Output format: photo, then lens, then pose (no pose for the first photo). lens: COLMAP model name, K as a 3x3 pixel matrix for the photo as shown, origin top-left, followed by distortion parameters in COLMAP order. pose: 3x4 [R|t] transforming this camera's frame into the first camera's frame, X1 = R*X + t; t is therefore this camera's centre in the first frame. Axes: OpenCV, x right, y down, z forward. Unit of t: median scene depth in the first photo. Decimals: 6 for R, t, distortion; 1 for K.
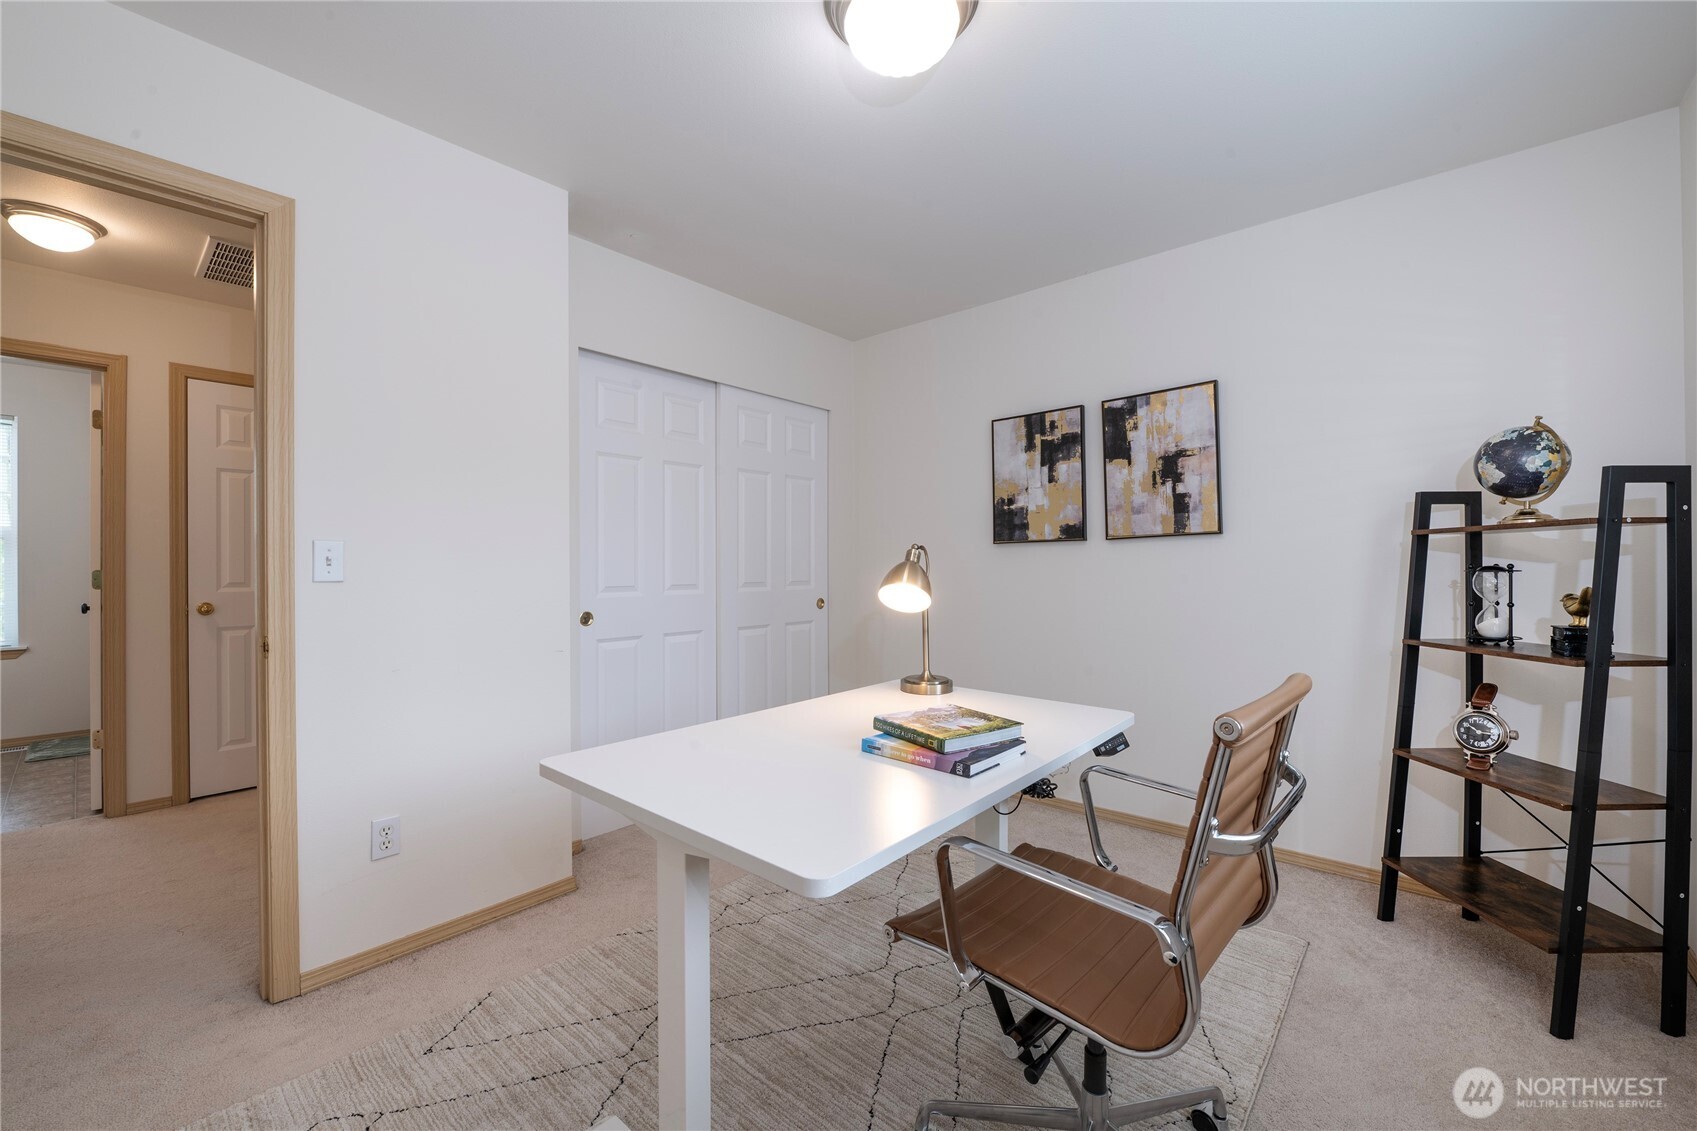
lens RADIAL K [[678.1, 0, 849.3], [0, 678.1, 568.0], [0, 0, 1]] dist [0.002438, 0.000112]
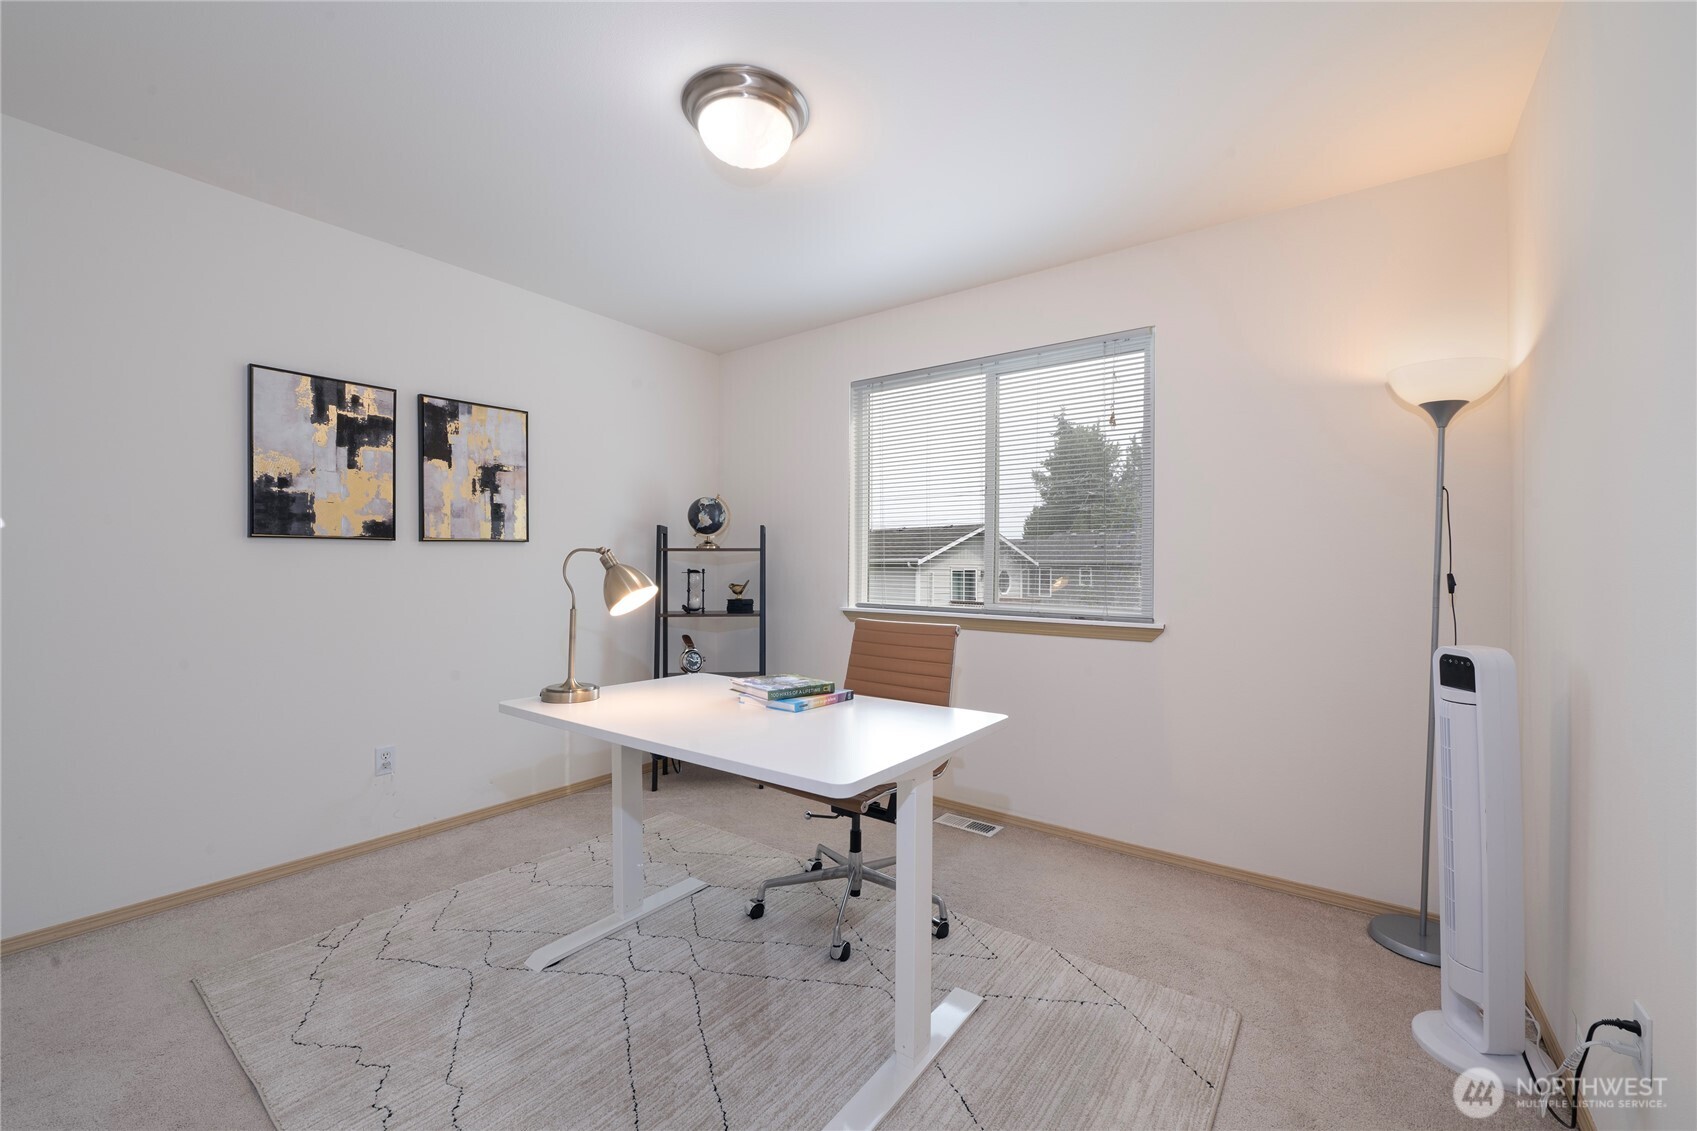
lens RADIAL K [[678.1, 0, 849.4], [0, 678.1, 566.8], [0, 0, 1]] dist [0.002438, 0.000112]
pose [[-0.079920, 0.006428, 0.996781, -0.612630], [0.002520, 0.999977, -0.006246, 0.001341], [-0.996798, 0.002013, -0.079935, 0.483153]]
